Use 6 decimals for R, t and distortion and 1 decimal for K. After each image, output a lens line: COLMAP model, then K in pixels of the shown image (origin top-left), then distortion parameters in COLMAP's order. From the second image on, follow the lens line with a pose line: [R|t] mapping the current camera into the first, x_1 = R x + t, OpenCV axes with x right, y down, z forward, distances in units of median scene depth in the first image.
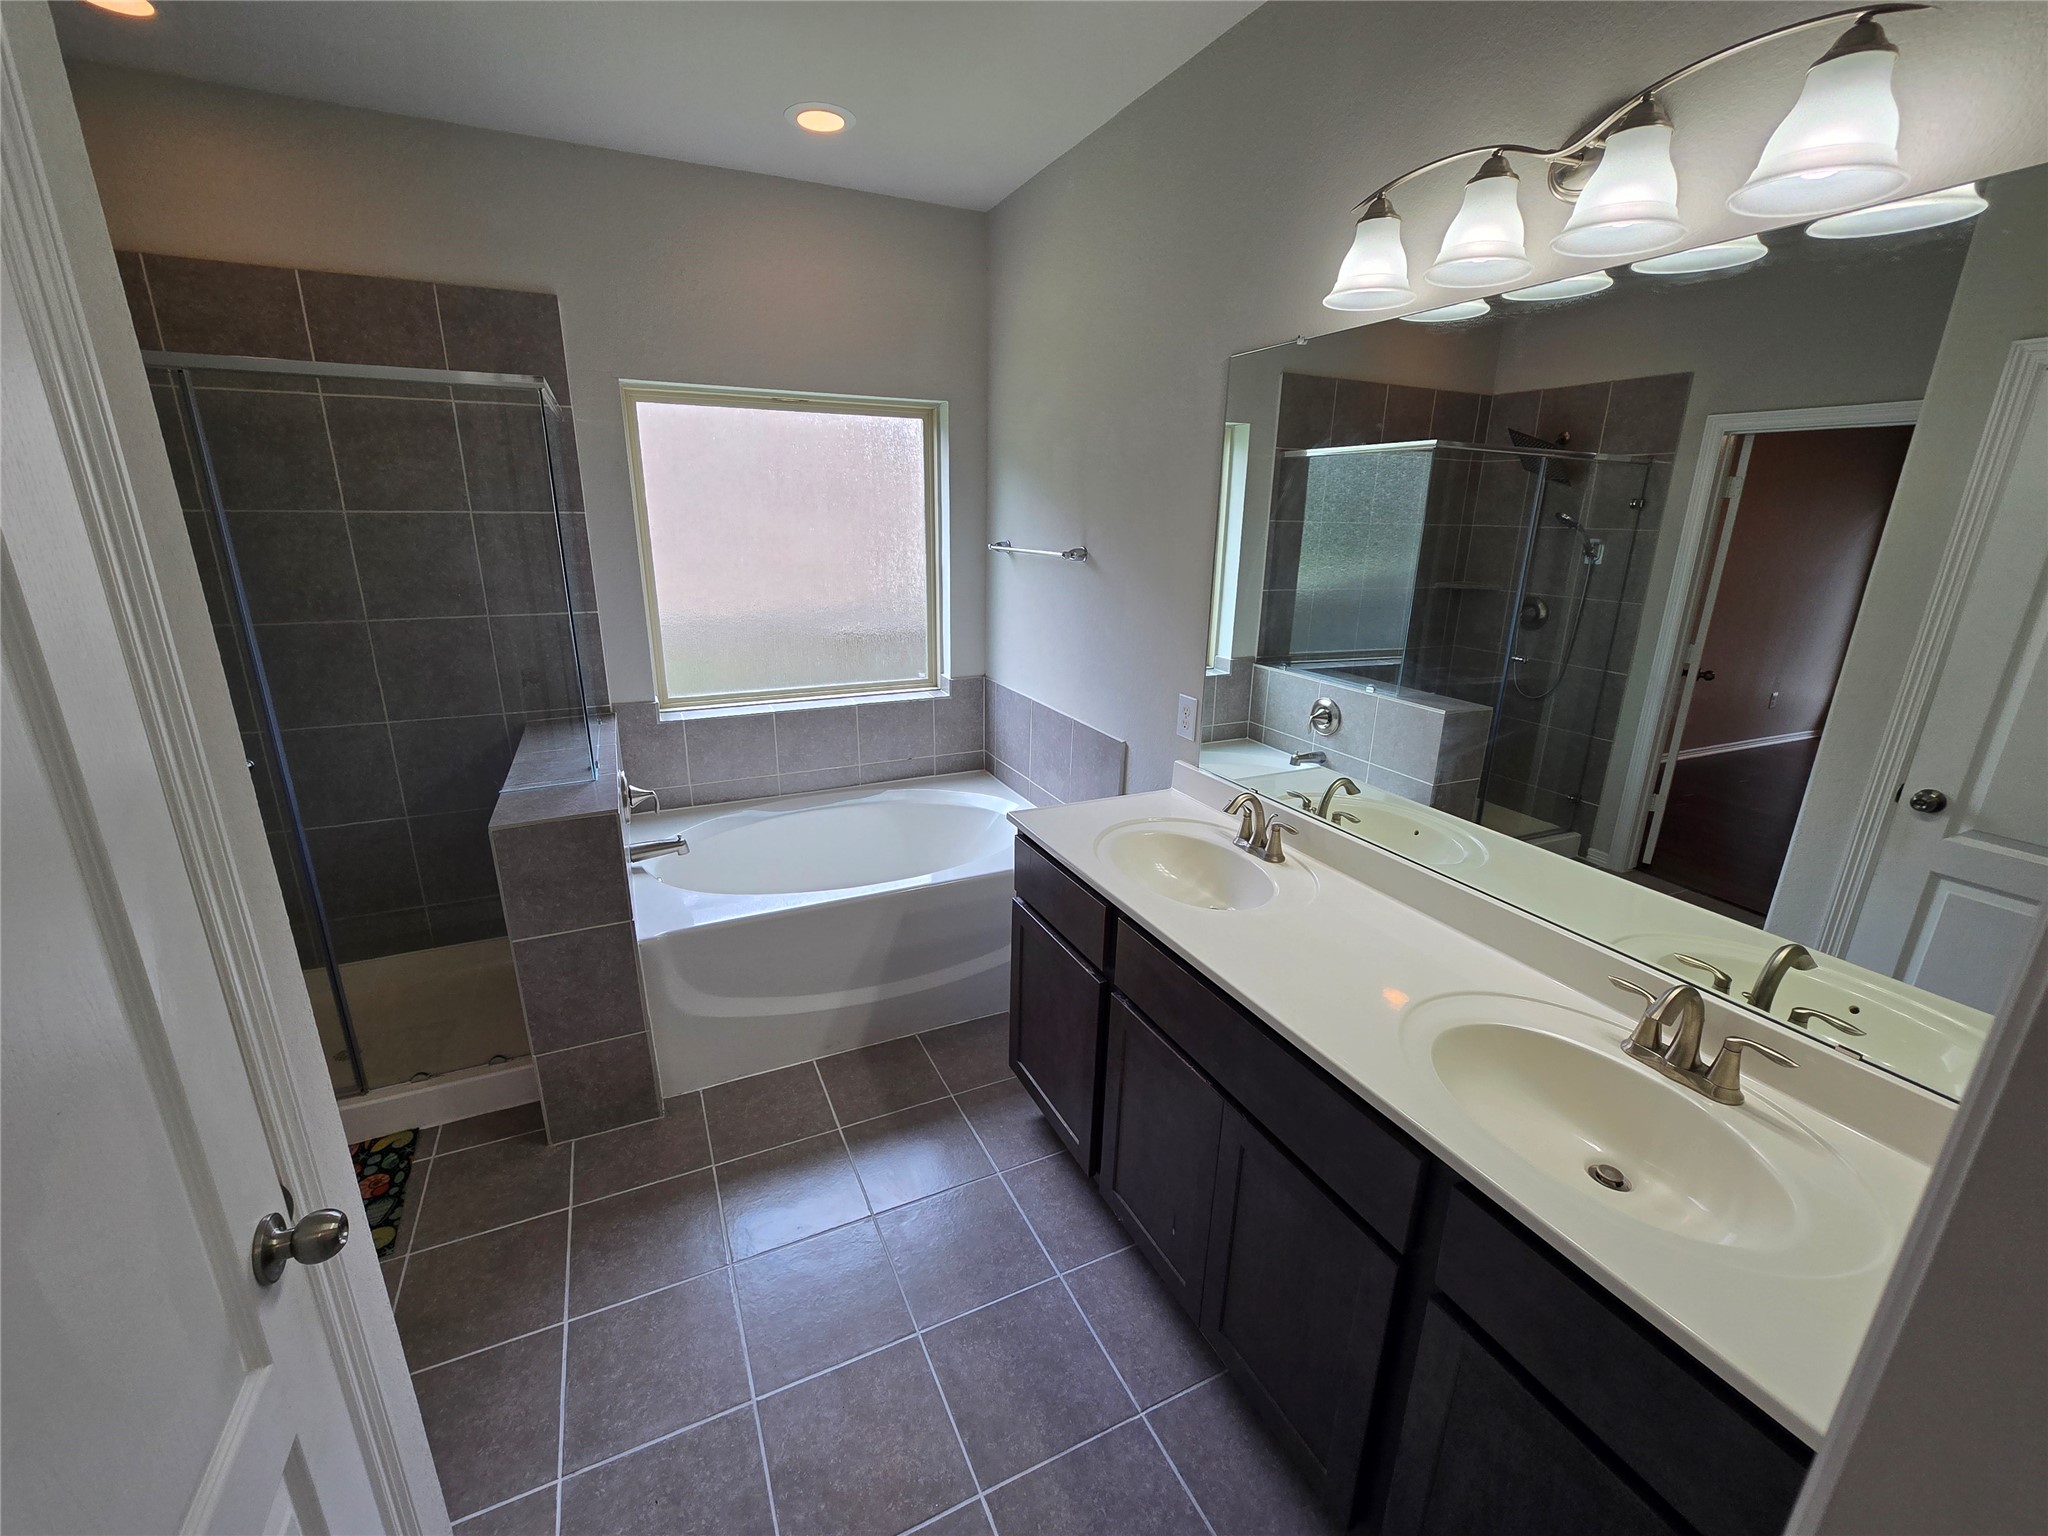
lens RADIAL K [[836.7, 0, 1025.0], [0, 836.7, 763.6], [0, 0, 1]] dist [-0.001232, -0.000155]
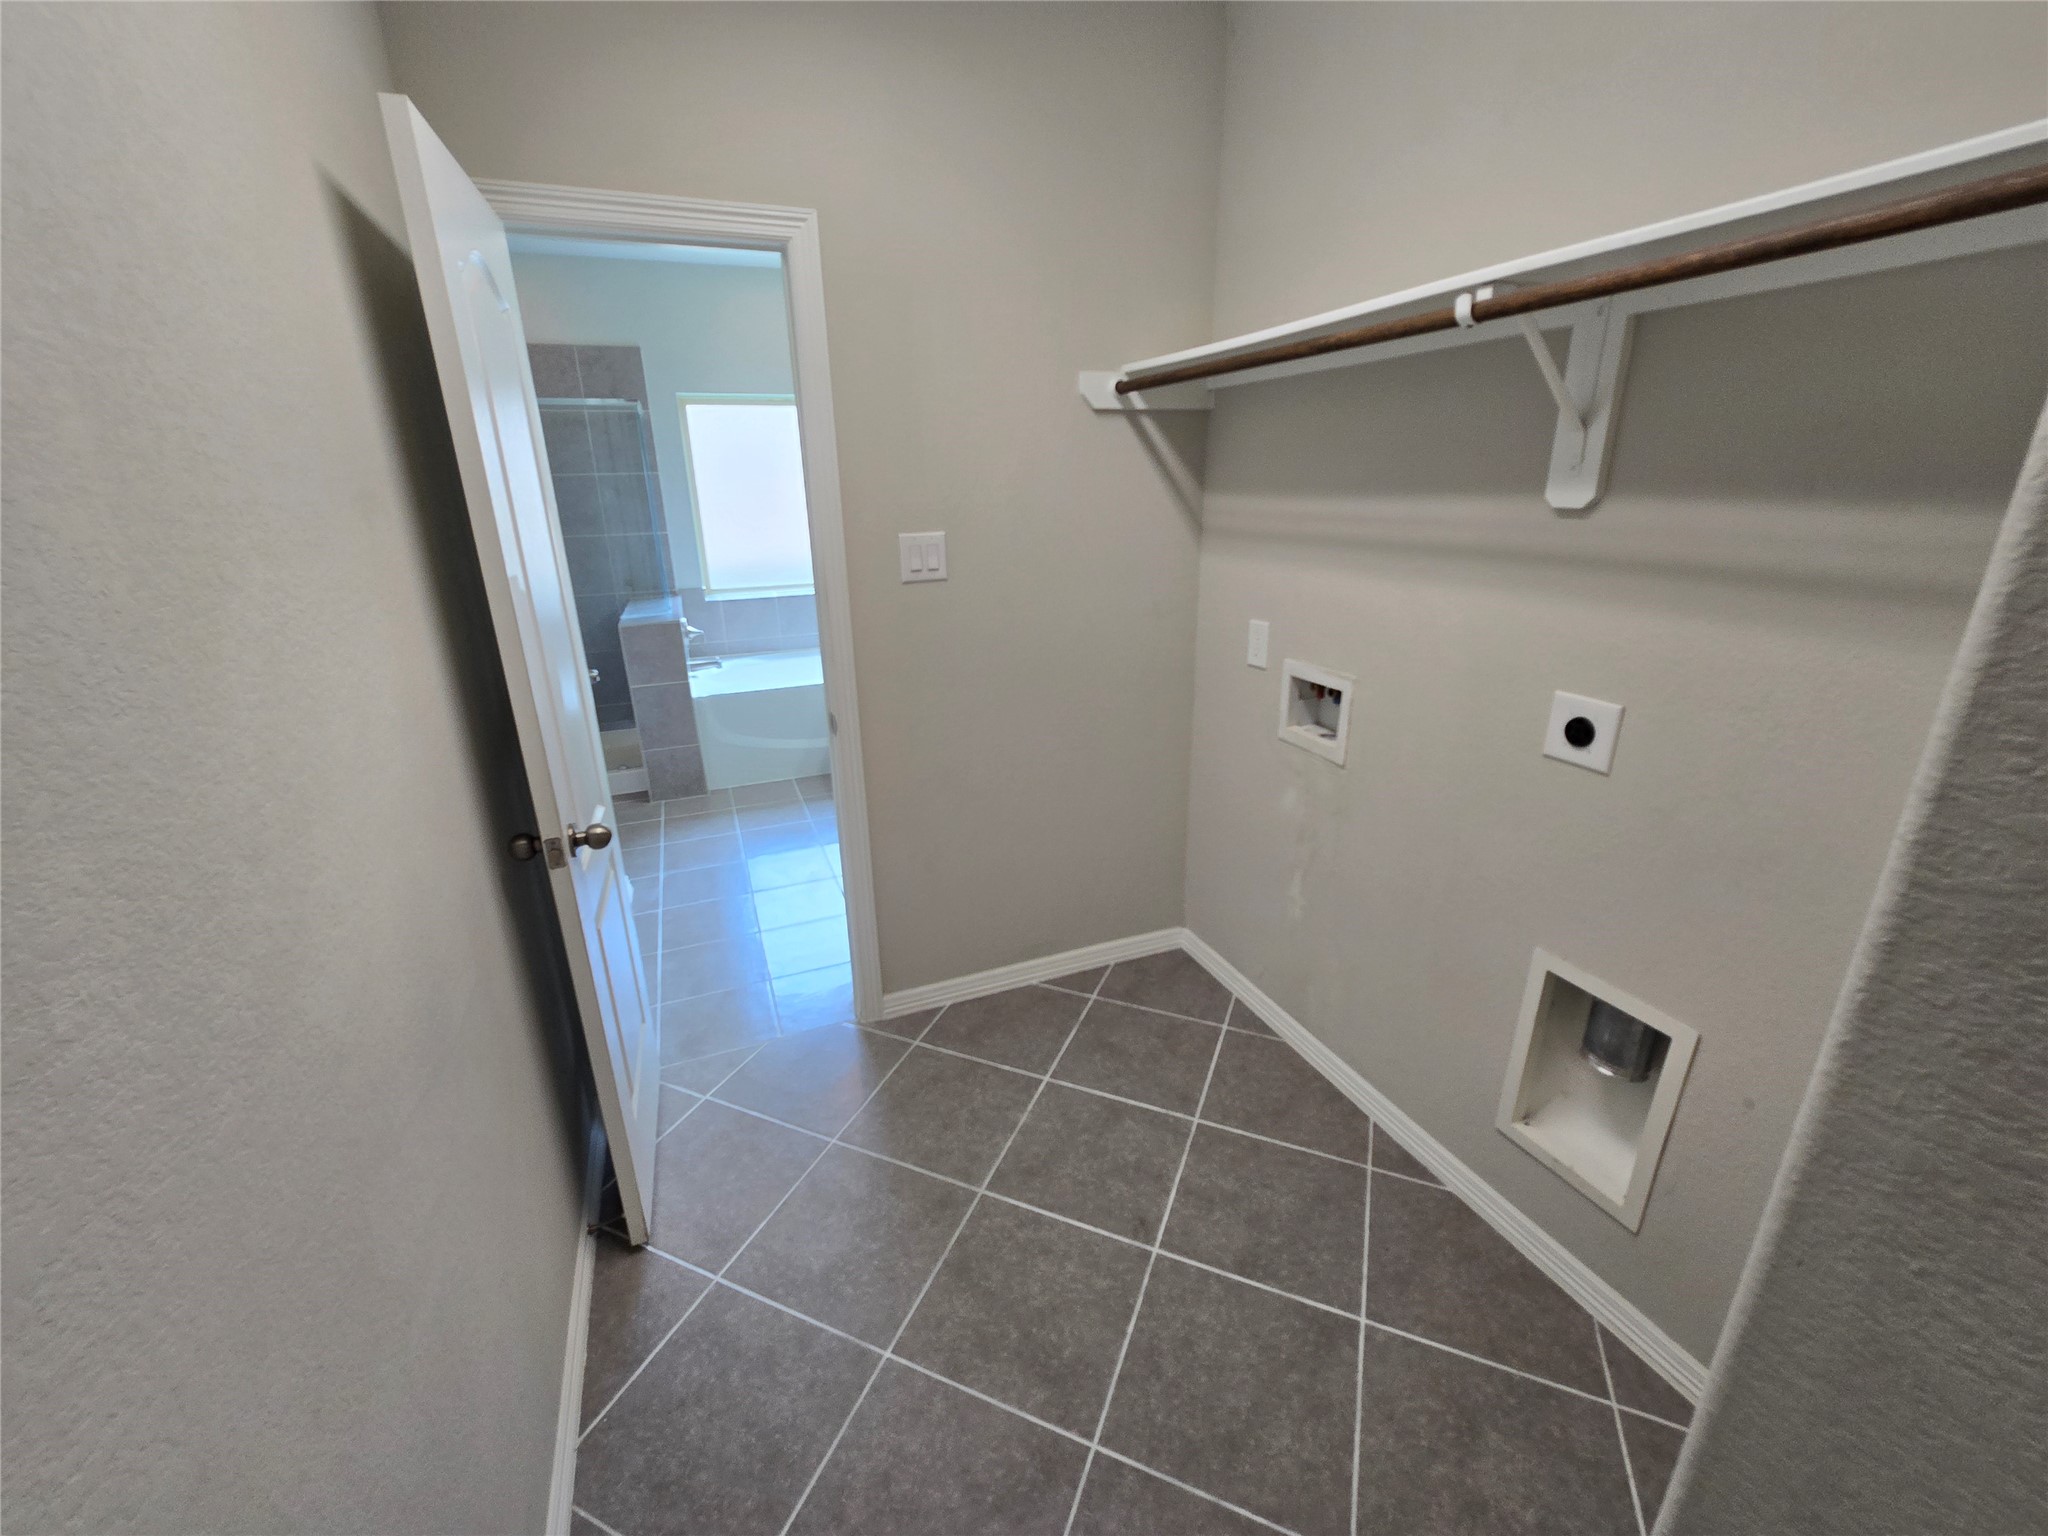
lens RADIAL K [[836.7, 0, 1020.8], [0, 836.7, 774.5], [0, 0, 1]] dist [-0.001232, -0.000155]
pose [[0.996356, -0.010857, -0.084597, 0.369606], [0.014394, 0.999042, 0.041322, 0.271061], [0.084067, -0.042389, 0.995558, -0.706139]]
